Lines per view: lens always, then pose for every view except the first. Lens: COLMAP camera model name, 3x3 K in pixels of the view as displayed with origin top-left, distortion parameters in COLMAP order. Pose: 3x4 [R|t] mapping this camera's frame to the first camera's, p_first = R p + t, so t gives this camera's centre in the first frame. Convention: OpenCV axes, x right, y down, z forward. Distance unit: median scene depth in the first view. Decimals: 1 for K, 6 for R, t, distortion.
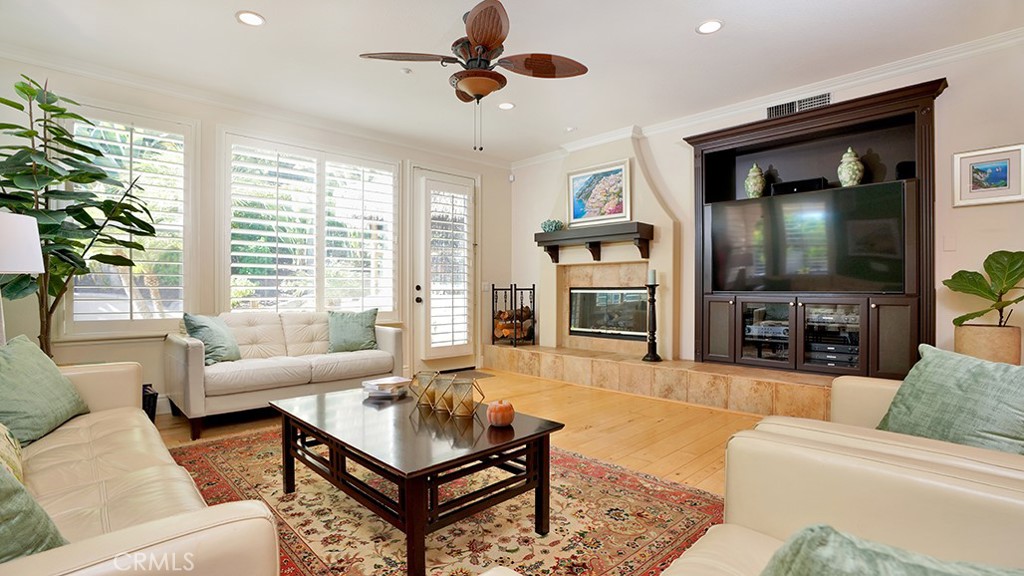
lens RADIAL K [[489.2, 0, 514.5], [0, 489.2, 291.3], [0, 0, 1]] dist [-0.077854, 0.032722]
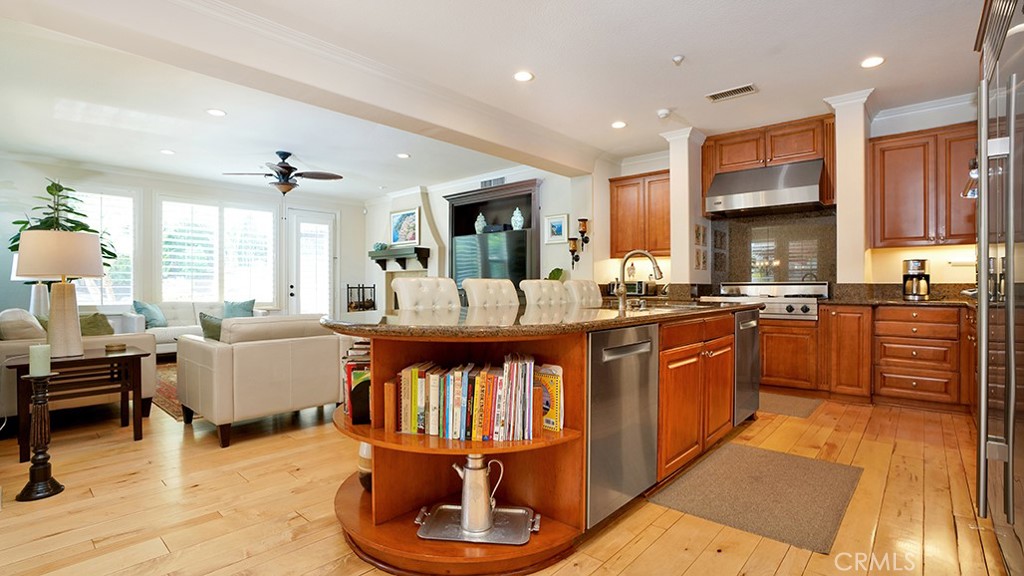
lens RADIAL K [[489.2, 0, 514.5], [0, 489.2, 291.3], [0, 0, 1]] dist [-0.077854, 0.032722]
pose [[0.997493, -0.000092, 0.070770, 0.451416], [-0.000225, 0.999990, 0.004470, 0.000195], [-0.070770, -0.004474, 0.997483, -0.646014]]
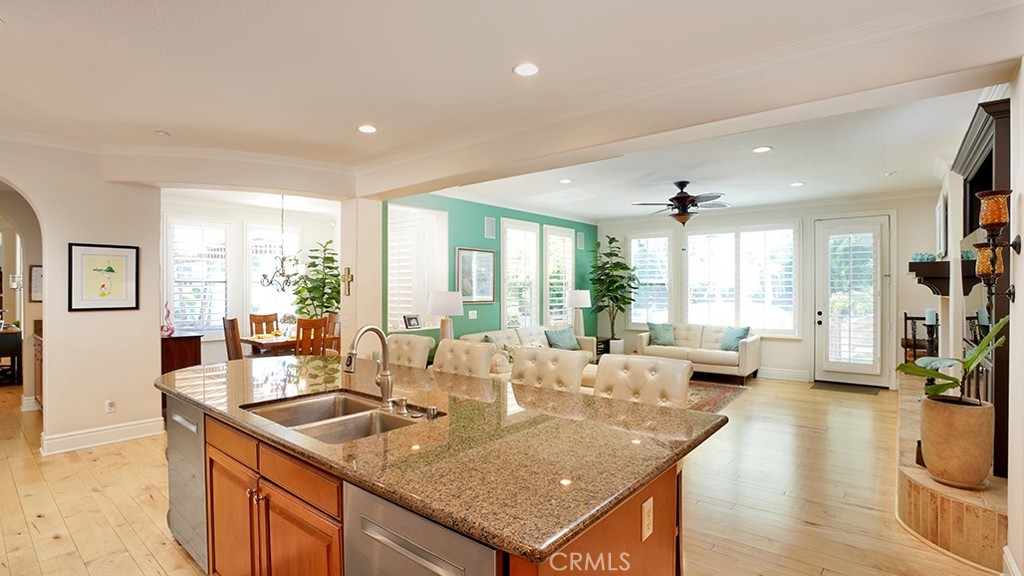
lens RADIAL K [[478.7, 0, 512.0], [0, 478.7, 288.0], [0, 0, 1]] dist [-0.072068, 0.029478]
pose [[0.111995, 0.001032, -0.993708, 1.067281], [-0.002316, 0.999997, 0.000778, -0.083856], [0.993706, 0.002214, 0.111997, 0.058685]]
